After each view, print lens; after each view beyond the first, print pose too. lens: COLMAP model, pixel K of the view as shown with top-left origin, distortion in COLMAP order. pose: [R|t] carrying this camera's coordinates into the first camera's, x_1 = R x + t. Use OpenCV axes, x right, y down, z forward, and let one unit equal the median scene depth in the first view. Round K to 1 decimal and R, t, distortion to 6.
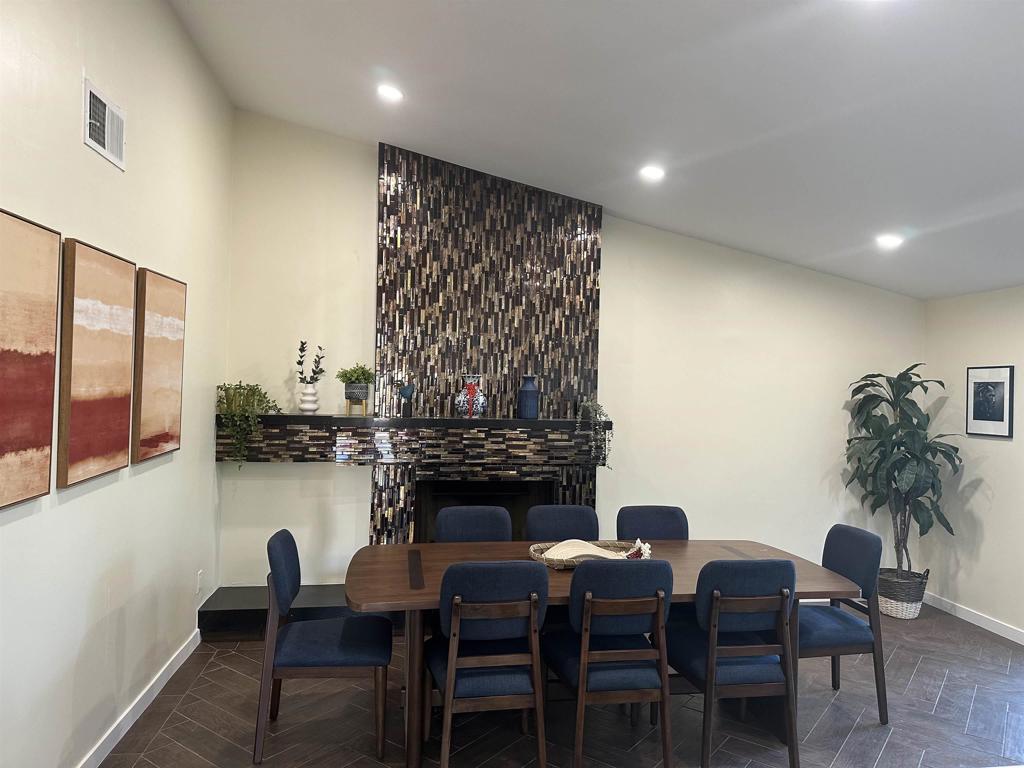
lens RADIAL K [[725.6, 0, 512.0], [0, 725.6, 384.0], [0, 0, 1]] dist [0.154437, -0.242805]
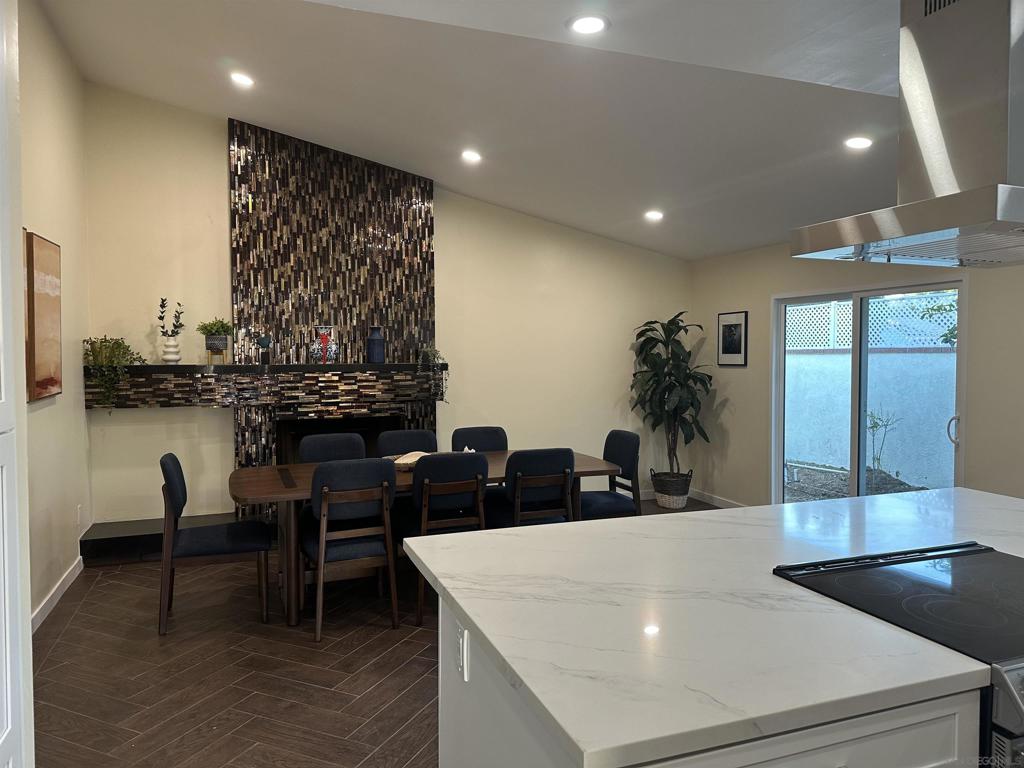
lens RADIAL K [[725.6, 0, 512.0], [0, 725.6, 384.0], [0, 0, 1]] dist [0.154437, -0.242805]
pose [[0.978058, -0.036402, 0.205129, -0.005809], [0.026208, 0.998293, 0.052200, 0.025273], [-0.206678, -0.045678, 0.977342, -0.193846]]
